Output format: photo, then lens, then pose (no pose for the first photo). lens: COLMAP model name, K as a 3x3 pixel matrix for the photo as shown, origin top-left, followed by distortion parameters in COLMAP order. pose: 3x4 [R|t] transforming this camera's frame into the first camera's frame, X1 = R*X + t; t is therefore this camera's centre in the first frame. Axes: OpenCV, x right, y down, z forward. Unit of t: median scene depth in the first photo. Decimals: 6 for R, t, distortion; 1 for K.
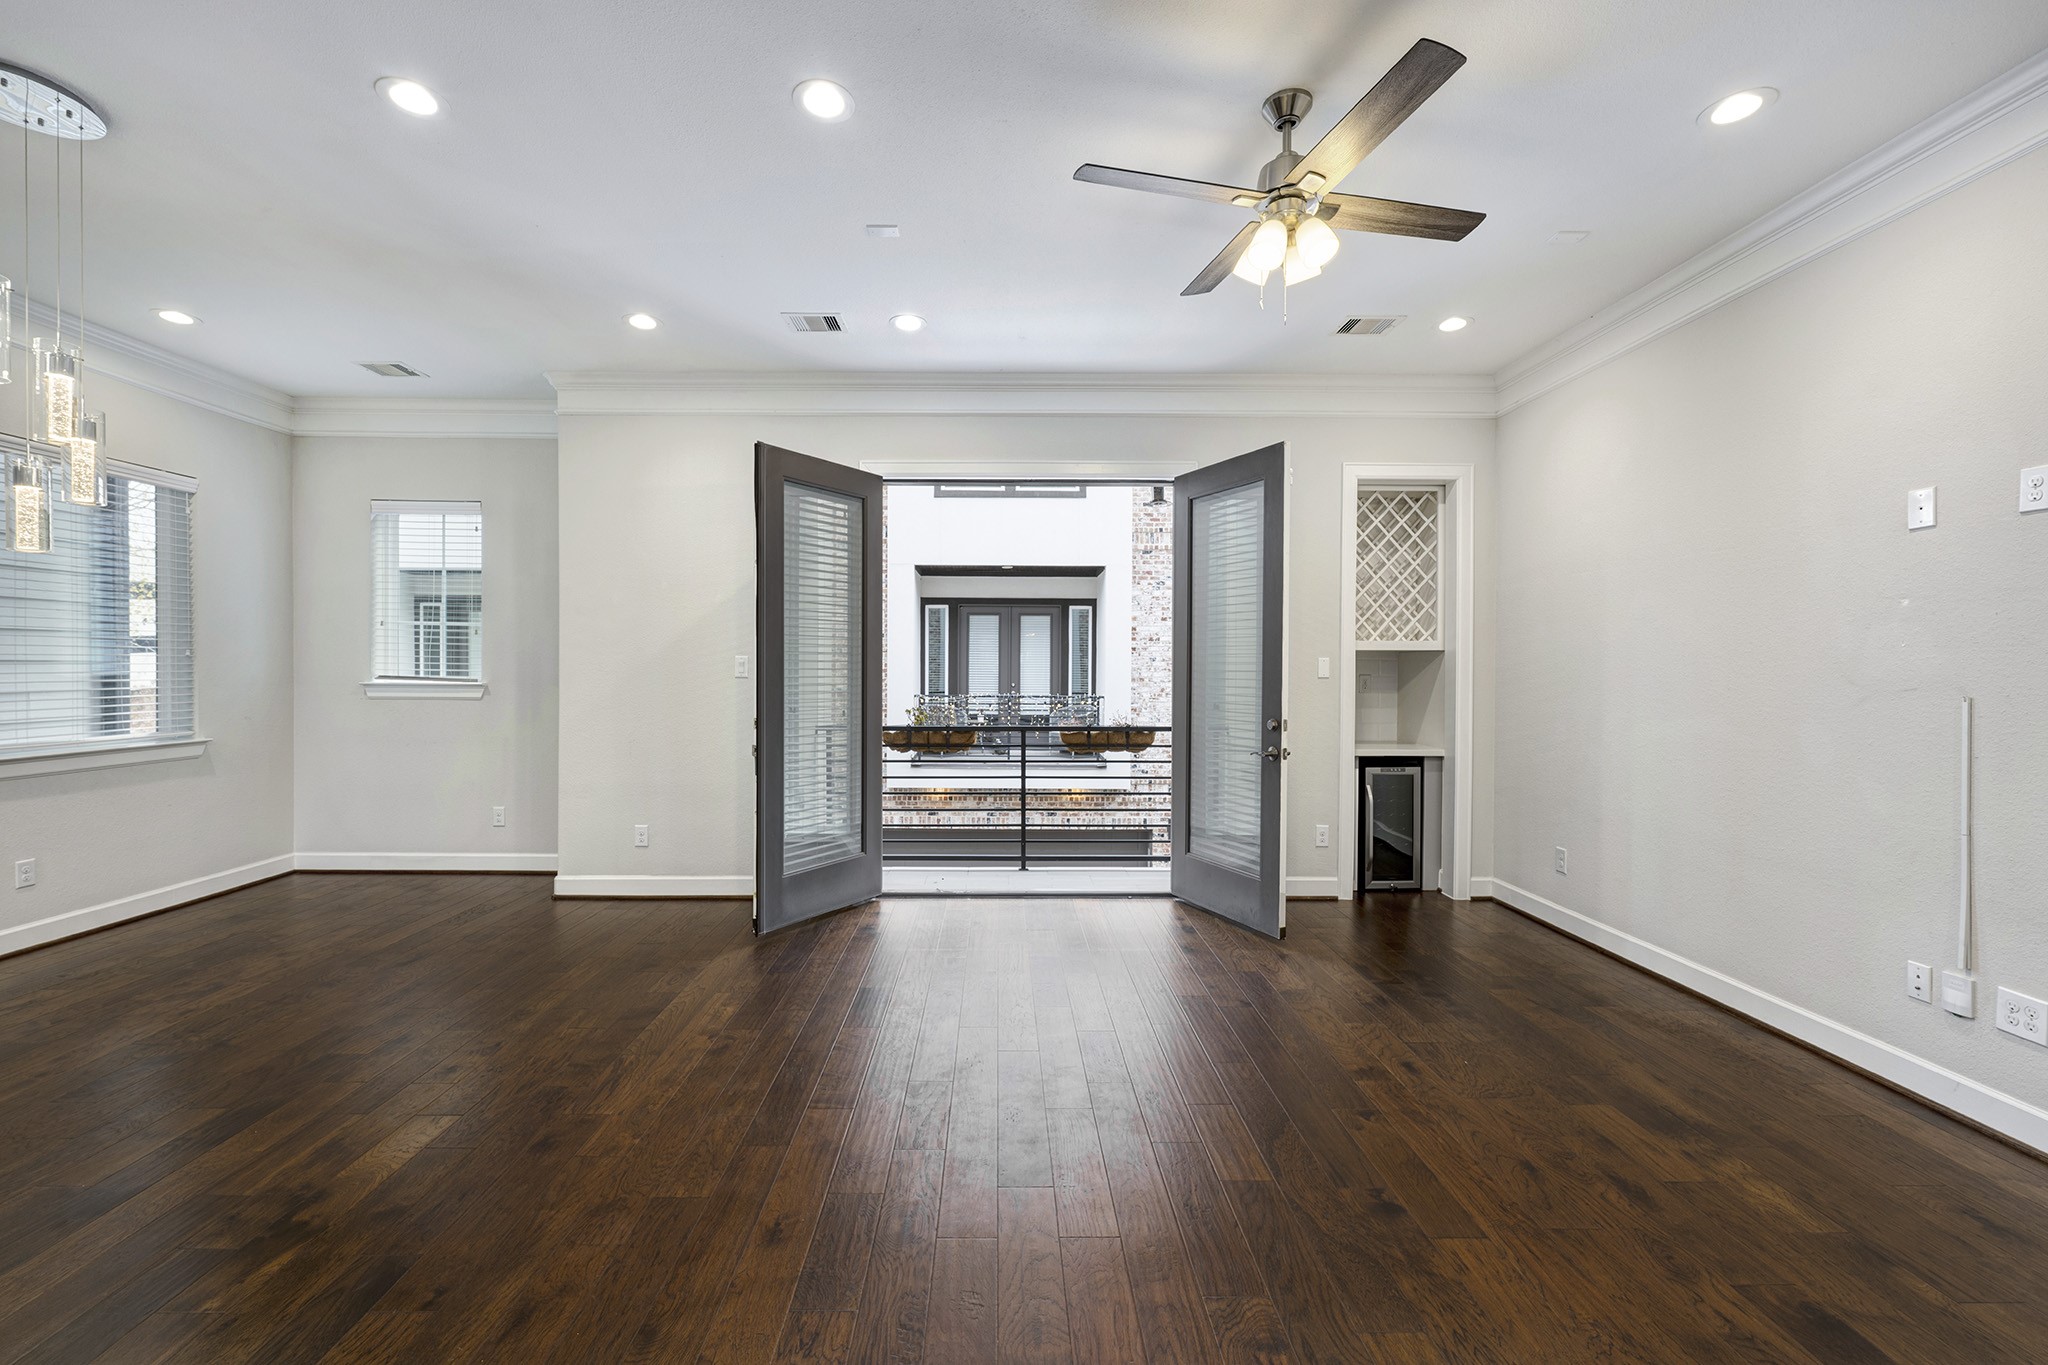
lens RADIAL K [[884.3, 0, 984.8], [0, 884.3, 675.8], [0, 0, 1]] dist [0.000162, -0.000299]
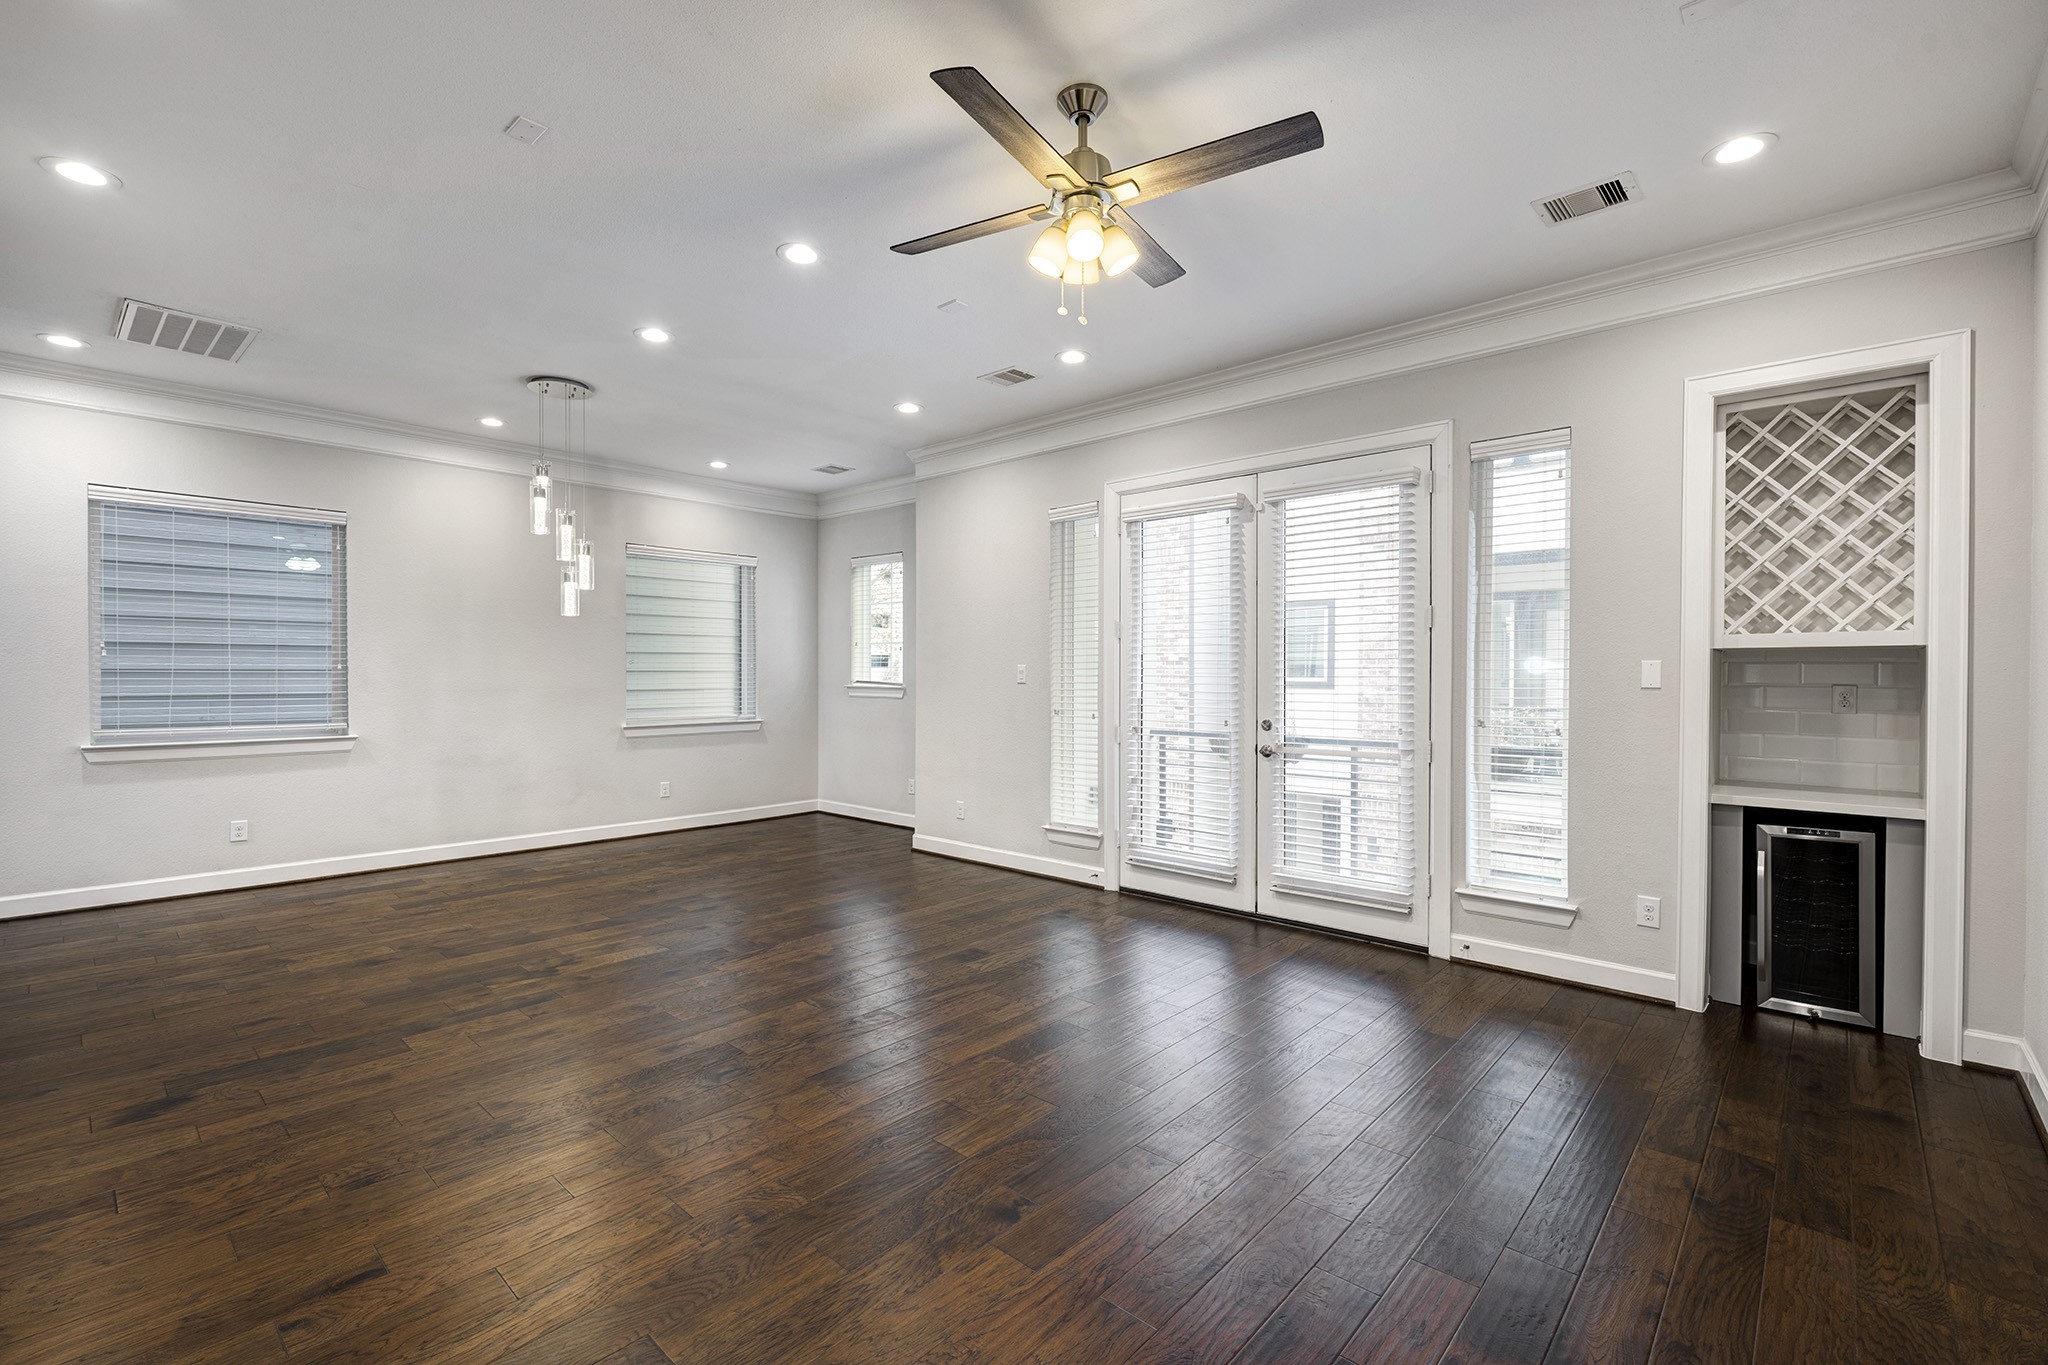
lens RADIAL K [[883.1, 0, 952.3], [0, 883.1, 678.2], [0, 0, 1]] dist [-0.001157, -0.000303]
pose [[0.713176, 0.001671, -0.700983, 0.480783], [-0.007051, 0.999964, -0.004791, 0.001668], [0.700949, 0.008360, 0.713162, 0.105187]]
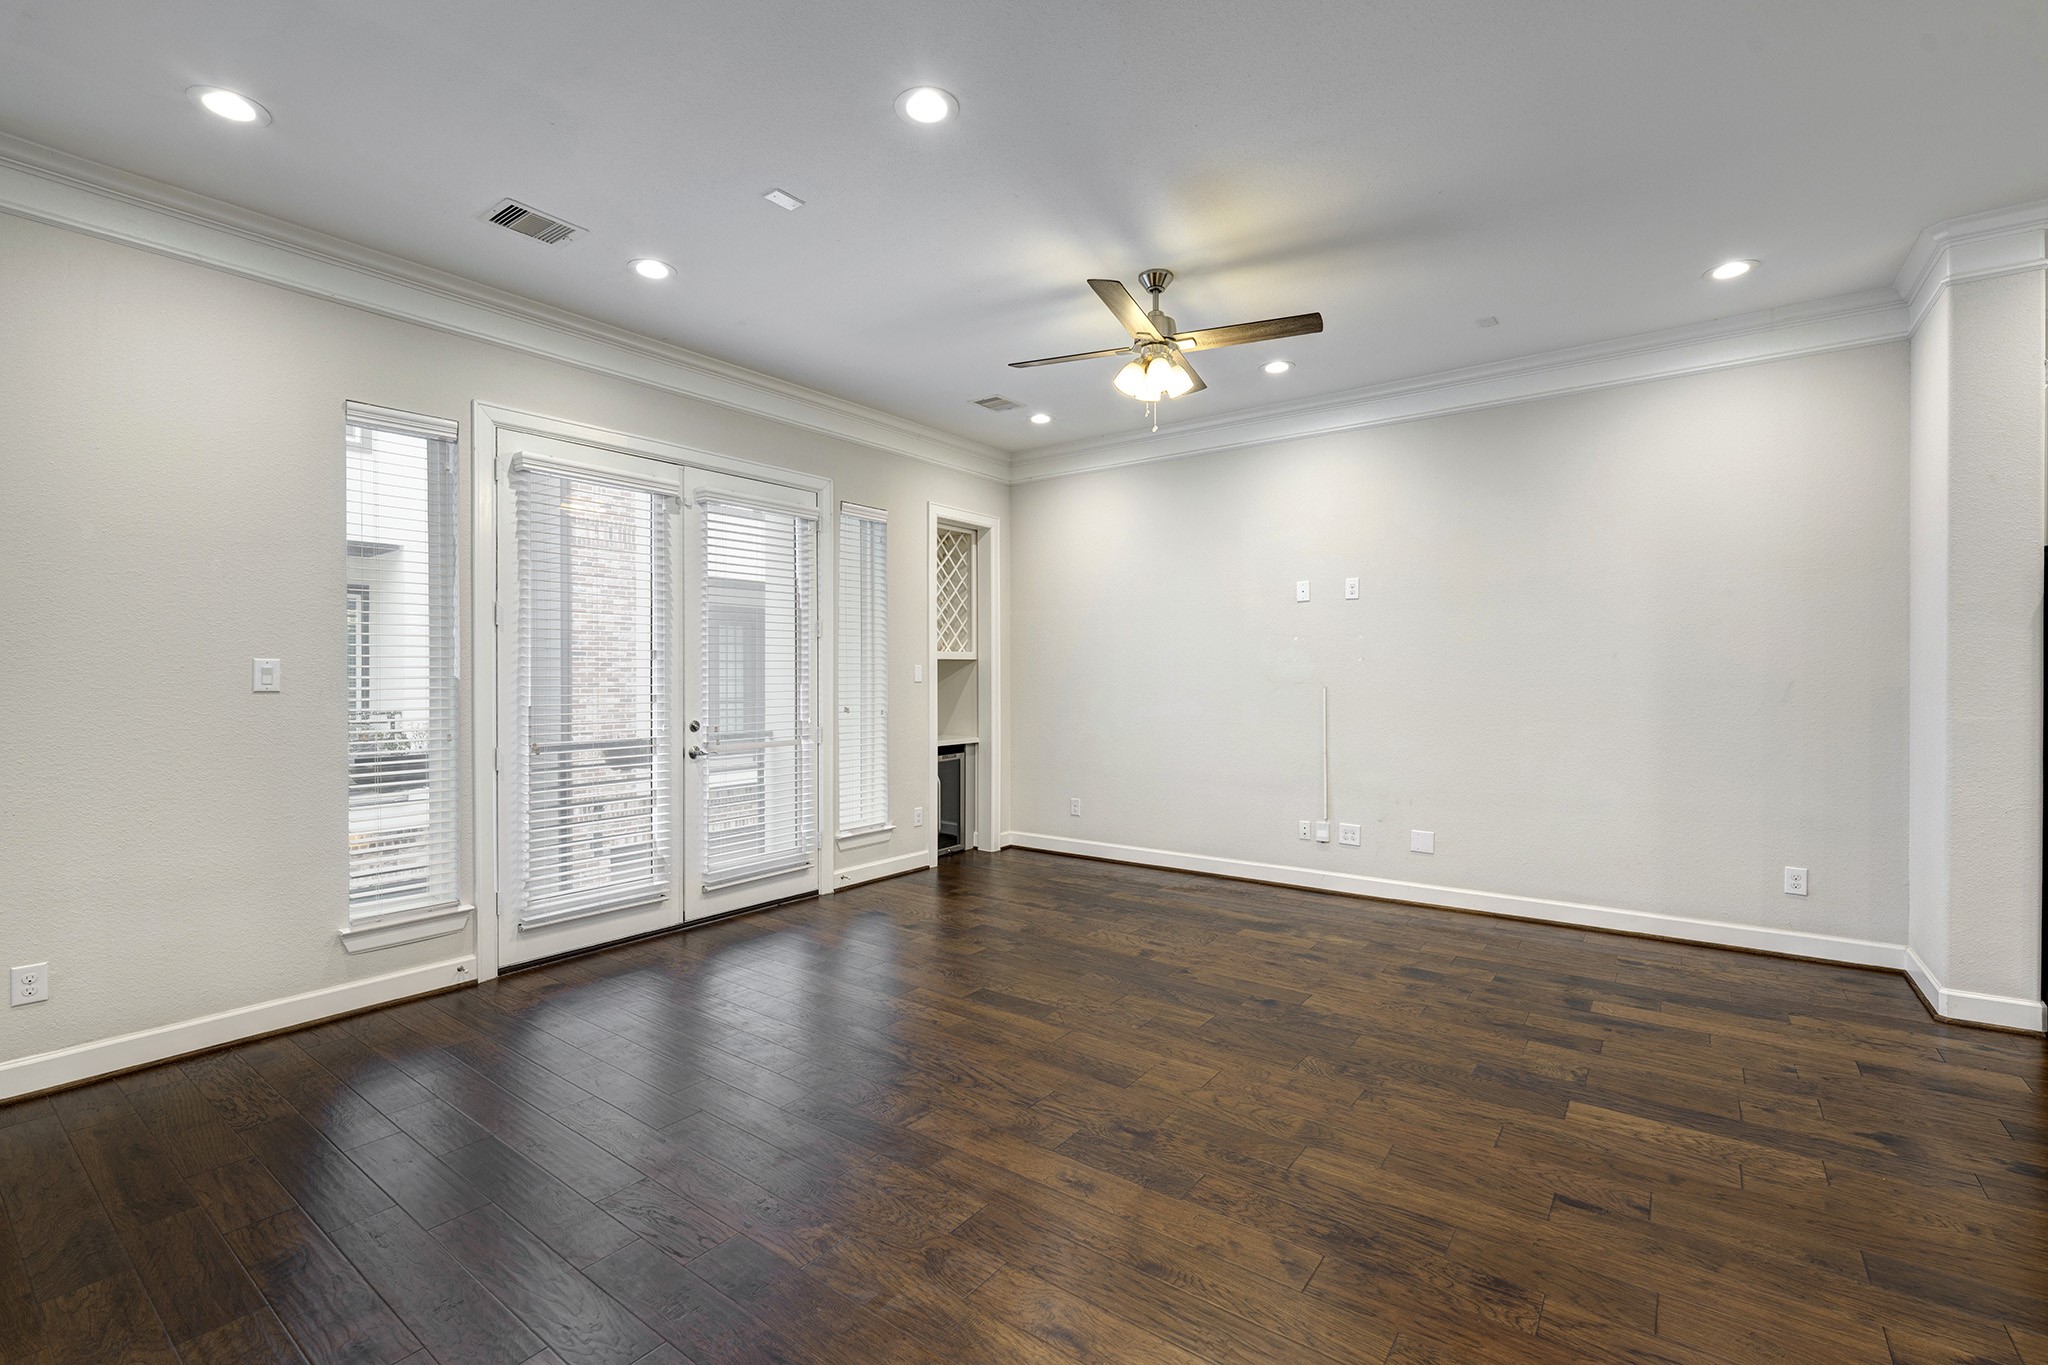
lens RADIAL K [[899.2, 0, 1074.0], [0, 899.2, 680.7], [0, 0, 1]] dist [-0.001169, -0.000151]
pose [[0.568968, -0.010193, 0.822297, -0.481439], [0.012294, 0.999917, 0.003888, -0.001715], [-0.822268, 0.007897, 0.569046, 0.149856]]
